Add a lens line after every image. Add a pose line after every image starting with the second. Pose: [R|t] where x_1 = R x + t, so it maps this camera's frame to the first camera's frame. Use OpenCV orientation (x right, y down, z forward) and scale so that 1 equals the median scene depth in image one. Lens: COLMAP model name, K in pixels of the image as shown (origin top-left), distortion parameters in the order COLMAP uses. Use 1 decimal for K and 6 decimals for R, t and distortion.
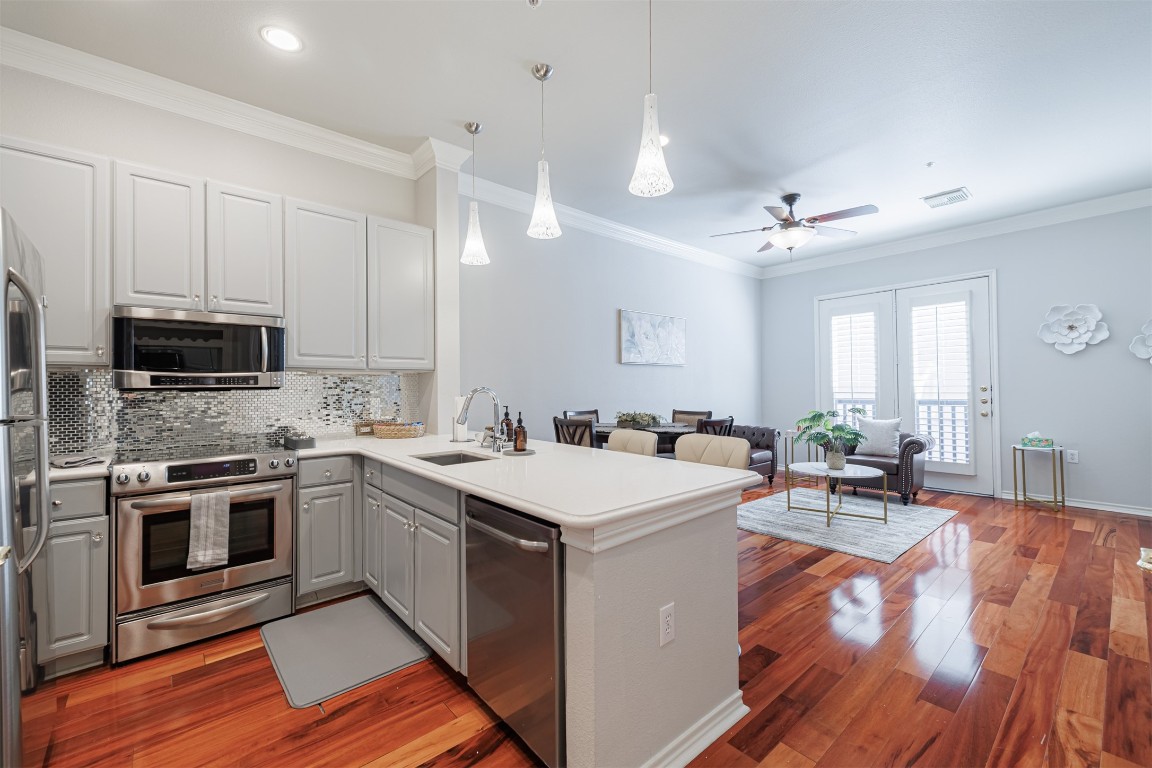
lens RADIAL K [[481.2, 0, 572.2], [0, 481.2, 380.0], [0, 0, 1]] dist [0.011343, -0.000956]
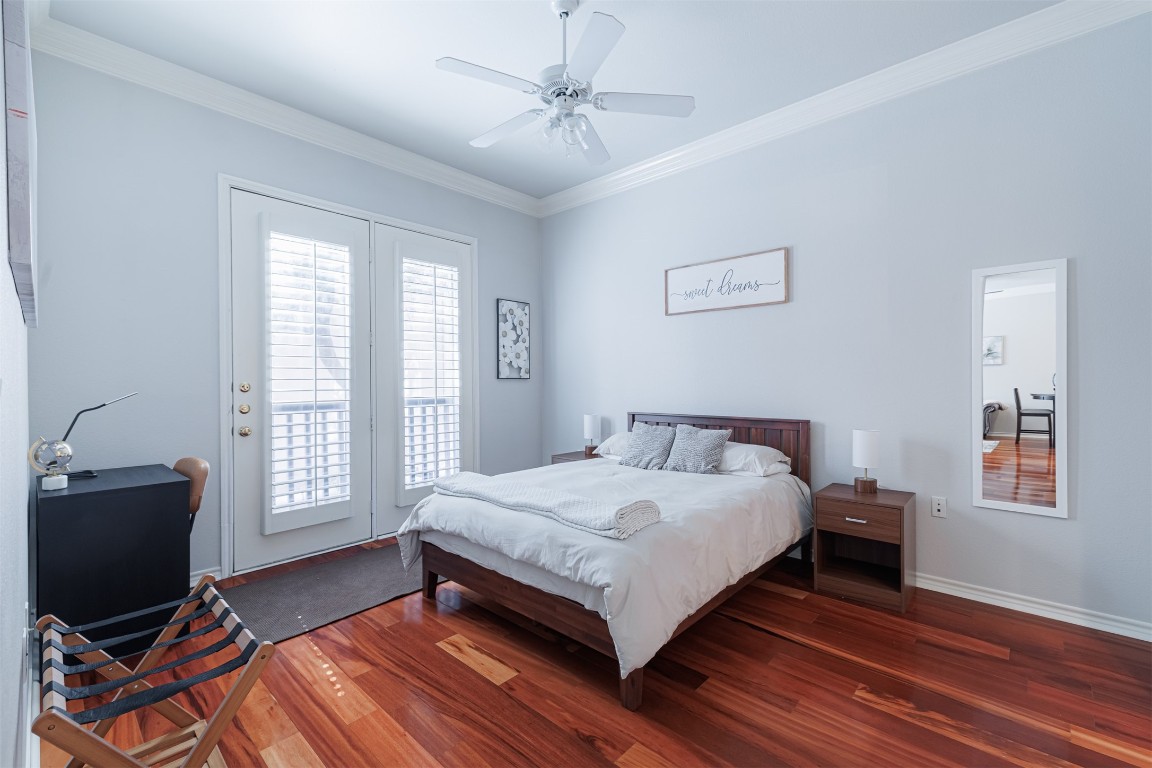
lens RADIAL K [[481.2, 0, 576.6], [0, 481.2, 383.8], [0, 0, 1]] dist [0.011343, -0.000956]
pose [[-0.126256, 0.000138, 0.991998, 0.031327], [-0.010413, 0.999945, -0.001465, 0.019151], [-0.991943, -0.010515, -0.126247, 0.863221]]
